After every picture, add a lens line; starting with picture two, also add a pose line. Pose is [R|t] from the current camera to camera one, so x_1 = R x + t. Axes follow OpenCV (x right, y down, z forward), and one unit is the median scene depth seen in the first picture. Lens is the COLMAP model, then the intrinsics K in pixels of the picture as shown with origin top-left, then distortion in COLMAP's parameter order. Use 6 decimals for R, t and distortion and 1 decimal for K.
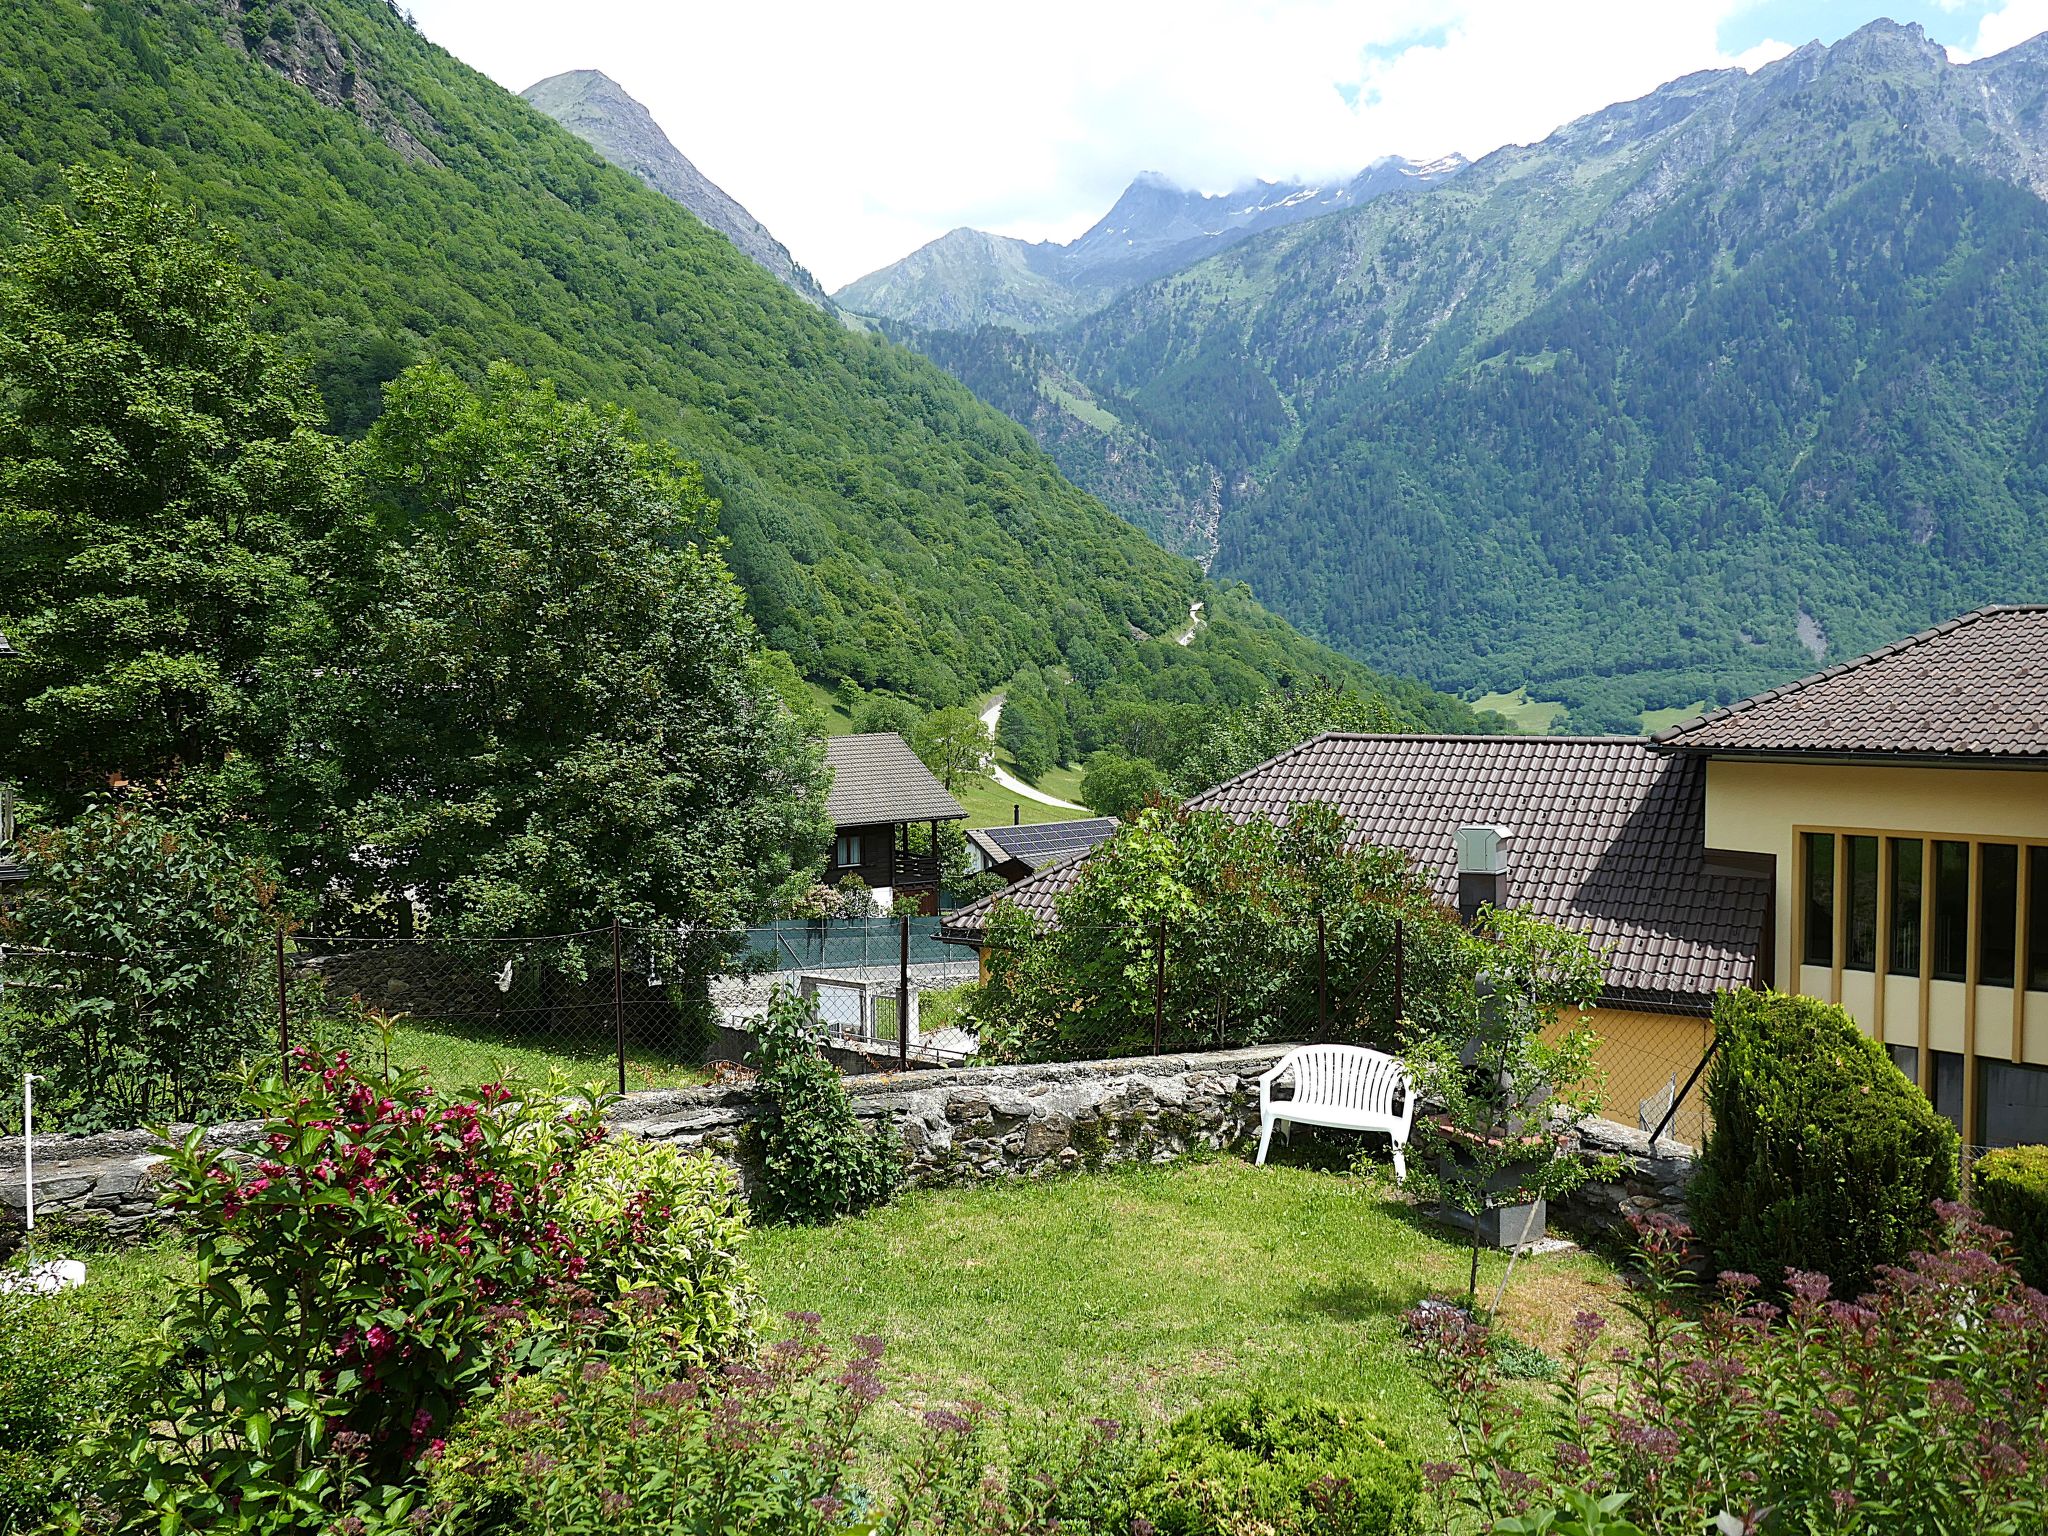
lens RADIAL K [[1631.0, 0, 1012.5], [0, 1631.0, 767.7], [0, 0, 1]] dist [-0.031255, 0.008601]
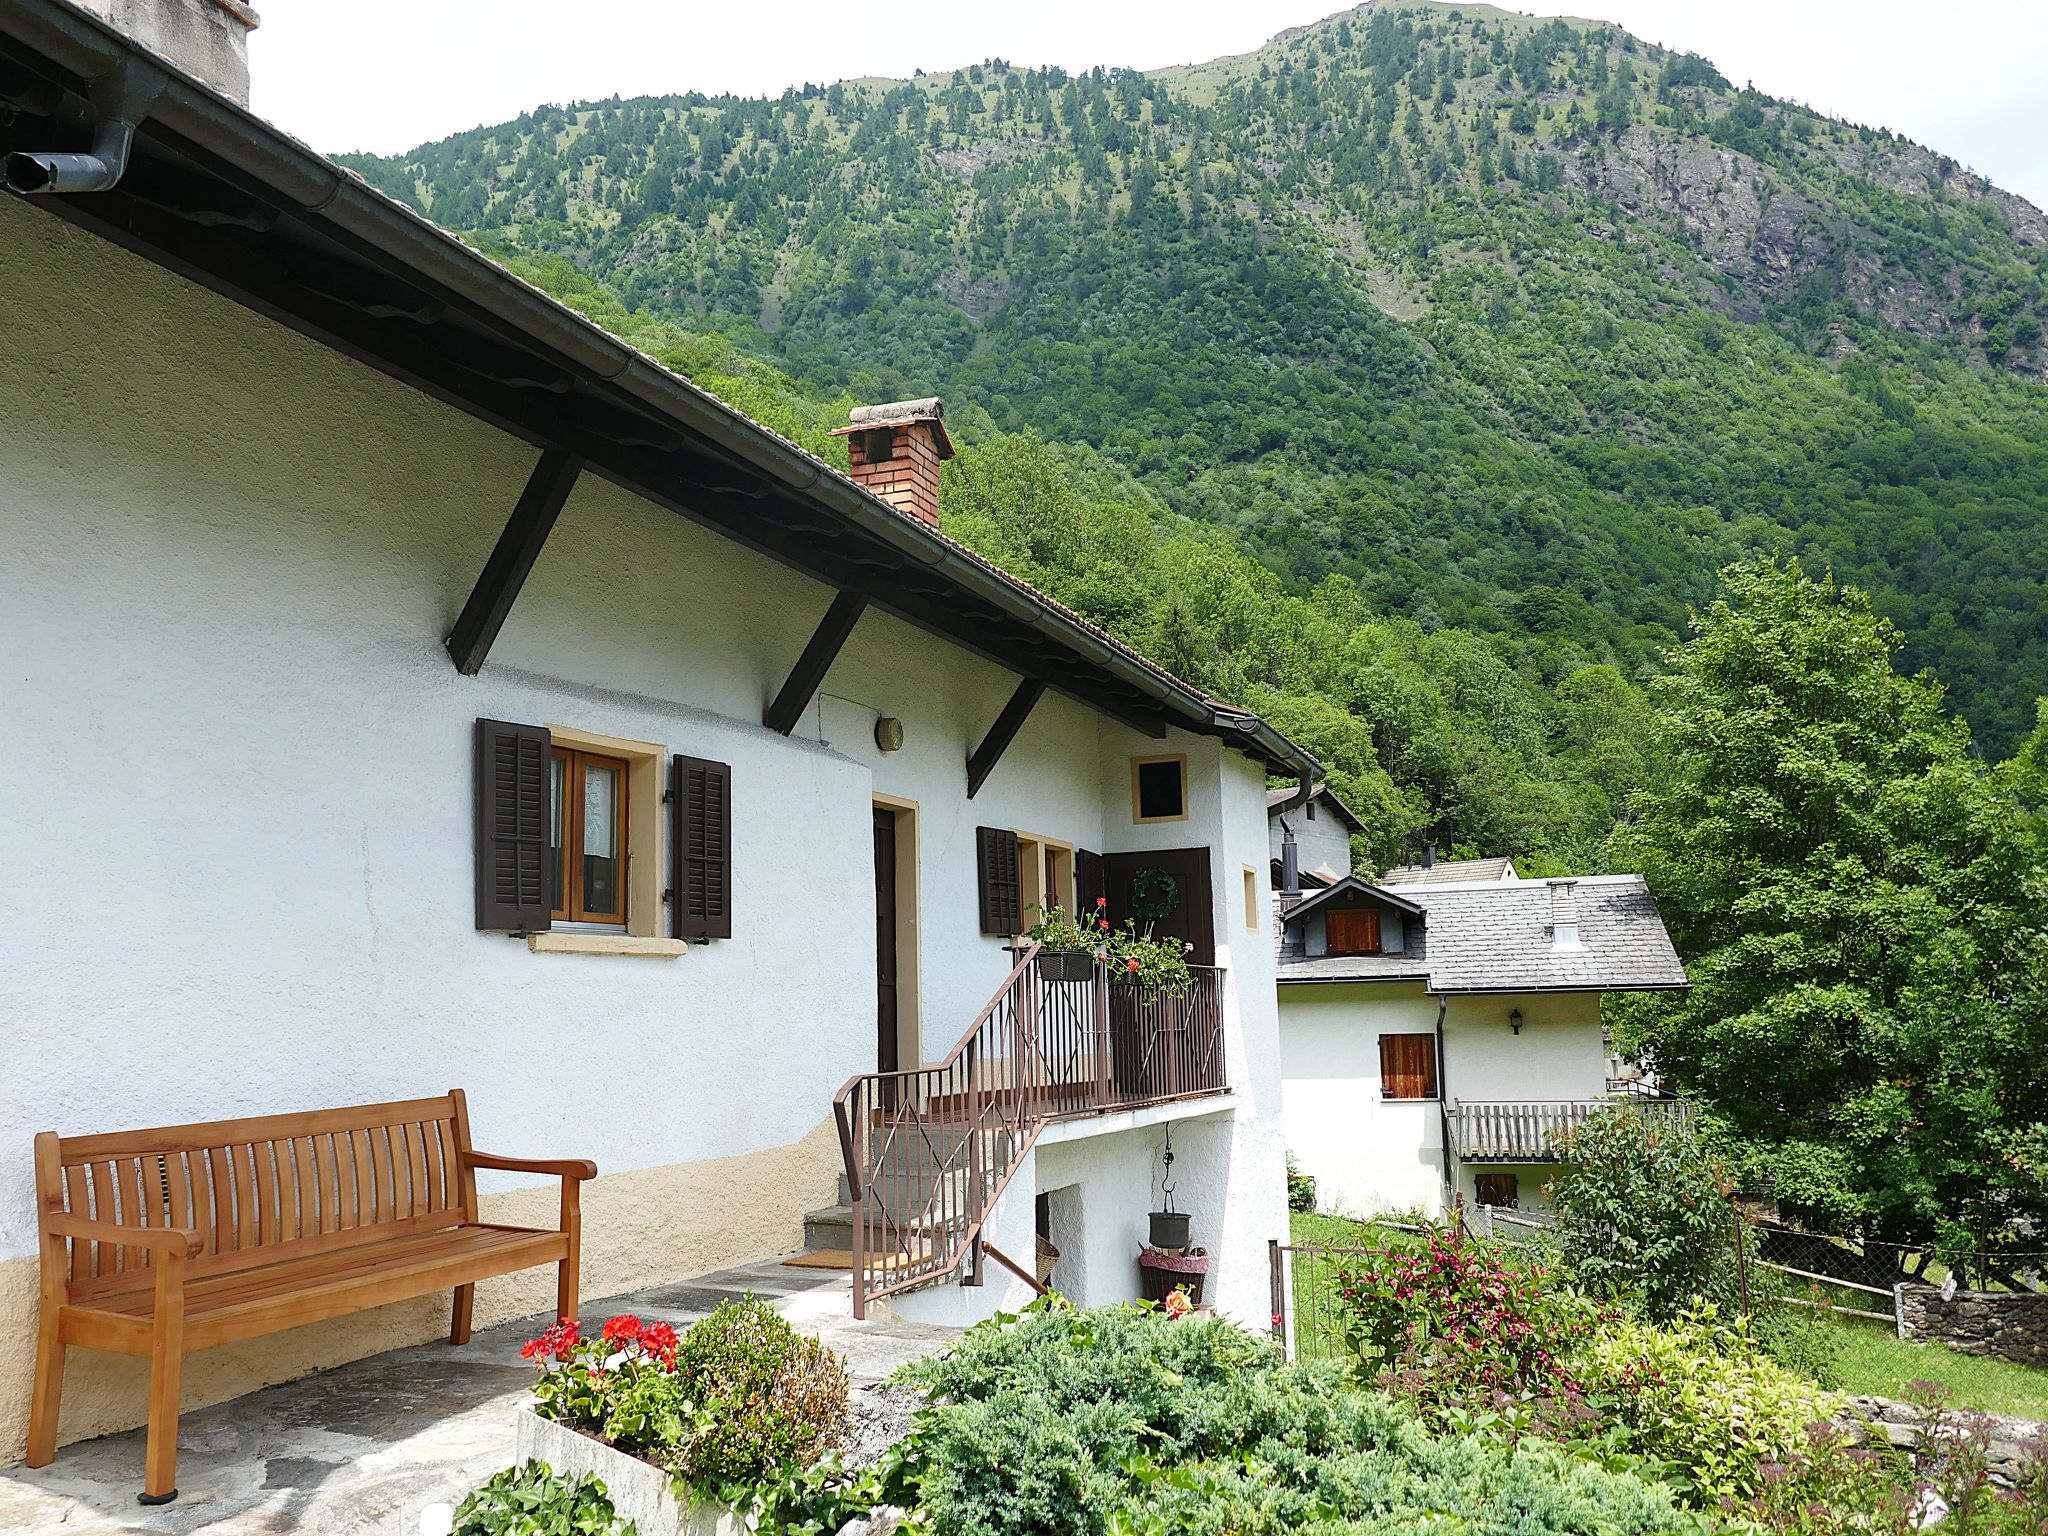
lens RADIAL K [[1631.0, 0, 1012.5], [0, 1631.0, 767.7], [0, 0, 1]] dist [-0.031255, 0.008601]
pose [[0.536263, -0.129346, -0.834081, 0.103382], [-0.039425, 0.983271, -0.177830, 0.001158], [0.843130, 0.128247, 0.522192, -0.041233]]
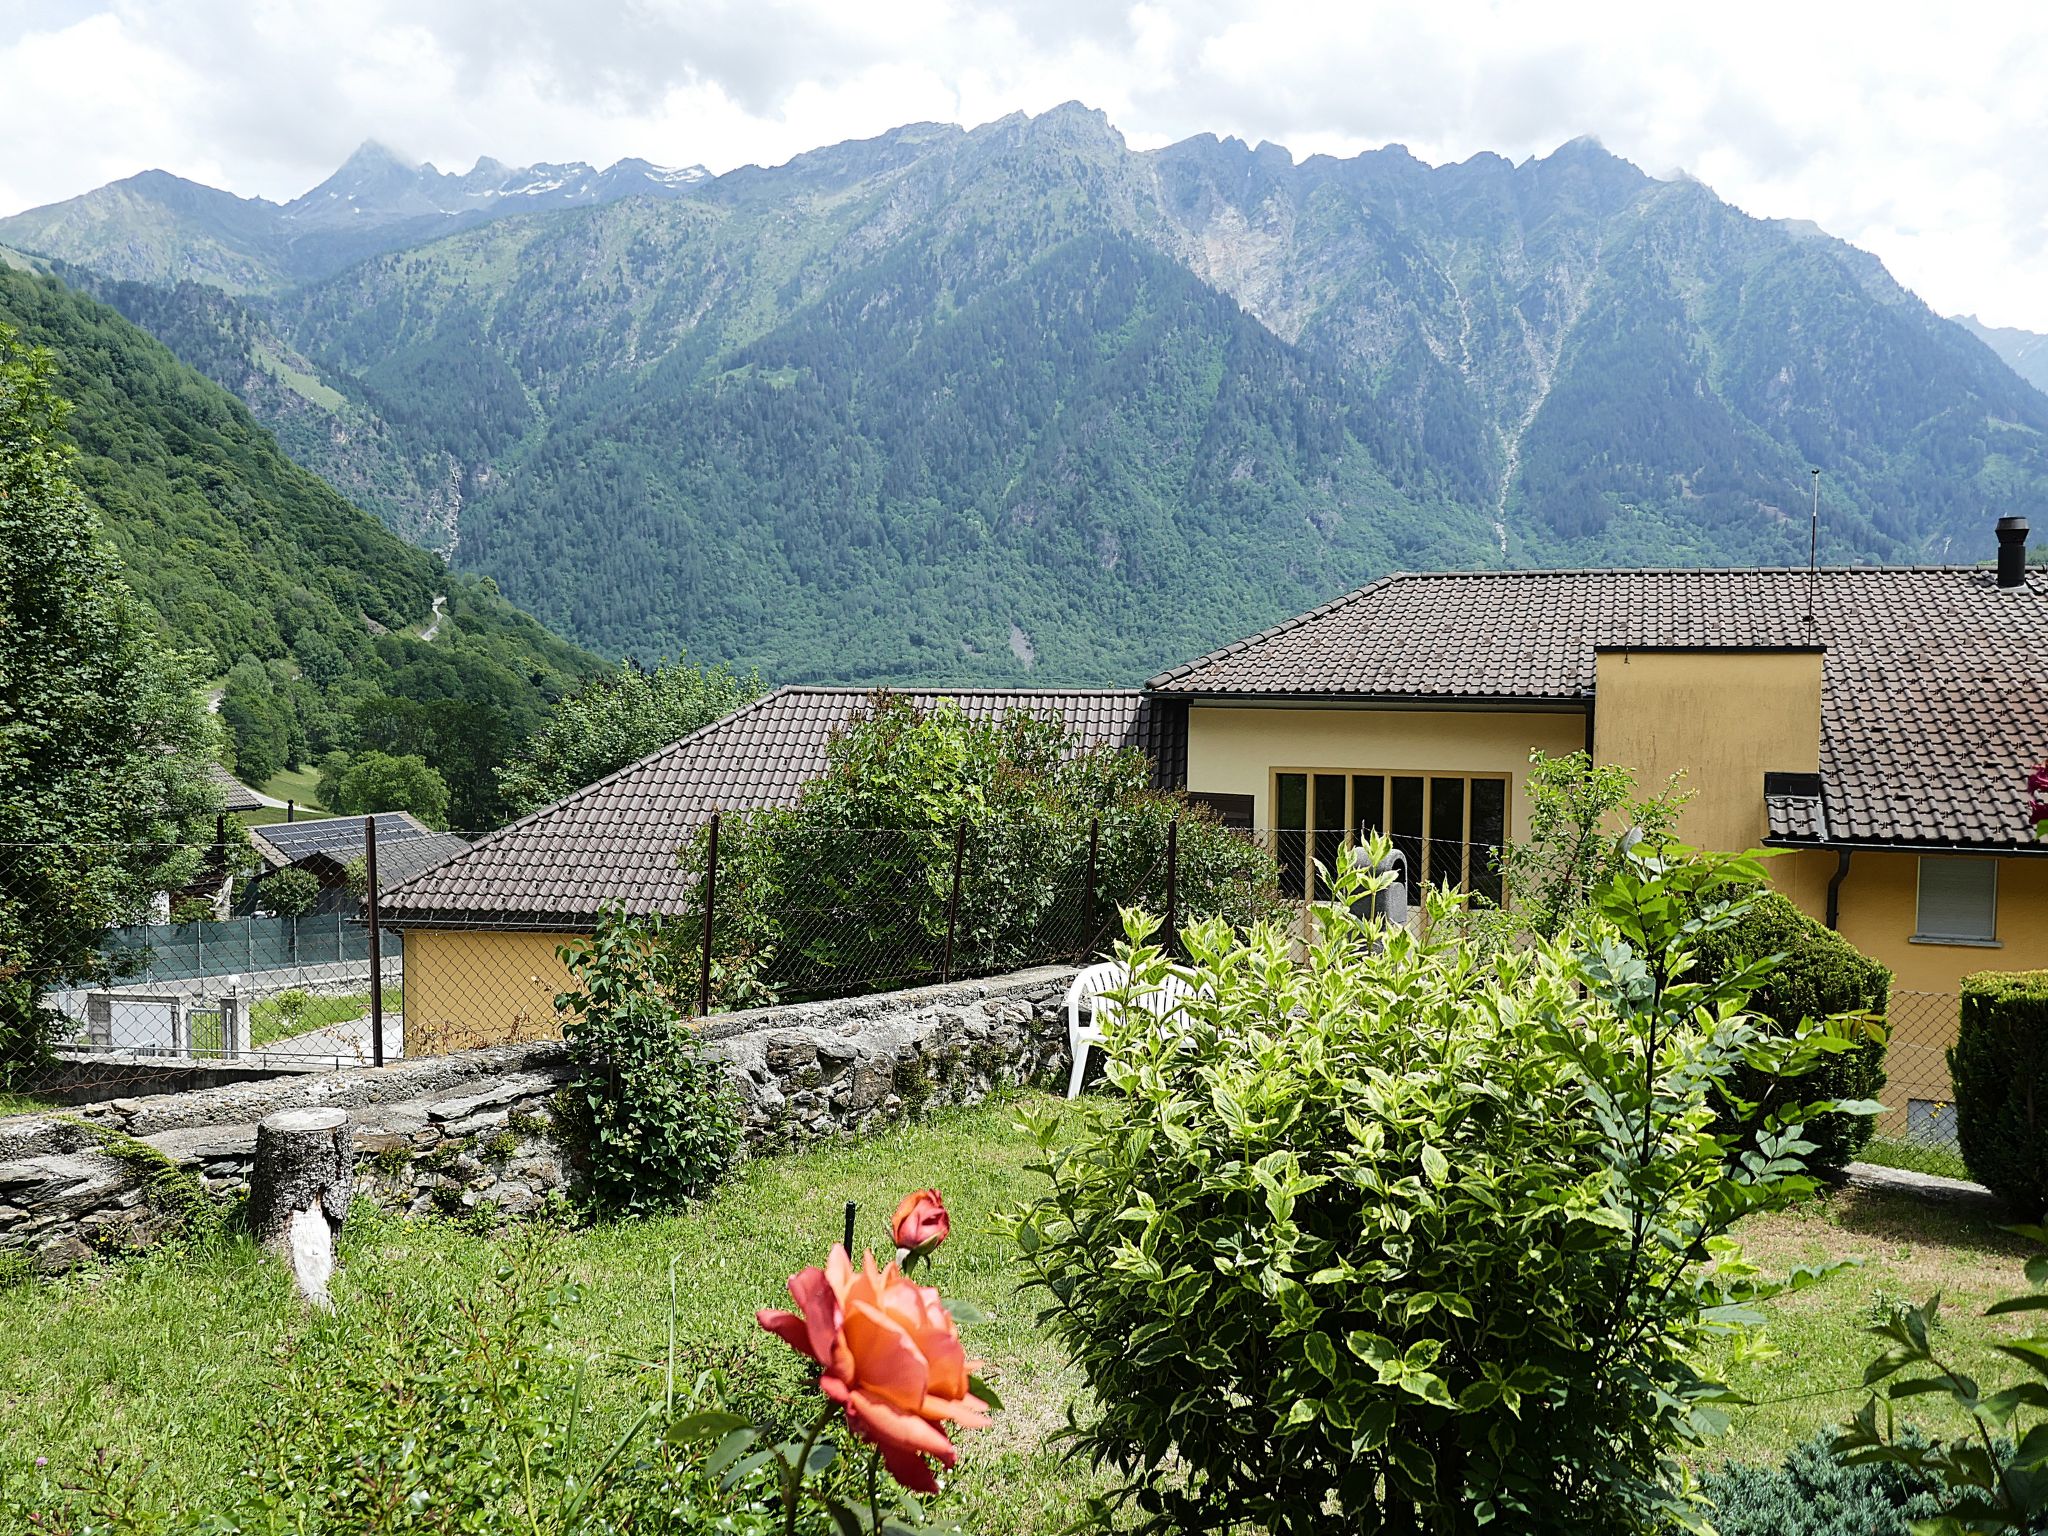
lens RADIAL K [[1631.0, 0, 1012.5], [0, 1631.0, 767.7], [0, 0, 1]] dist [-0.031255, 0.008601]
pose [[0.898712, -0.007918, 0.438468, -0.129482], [0.008435, 0.999964, 0.000770, 0.031738], [-0.438458, 0.003006, 0.898746, 0.107768]]
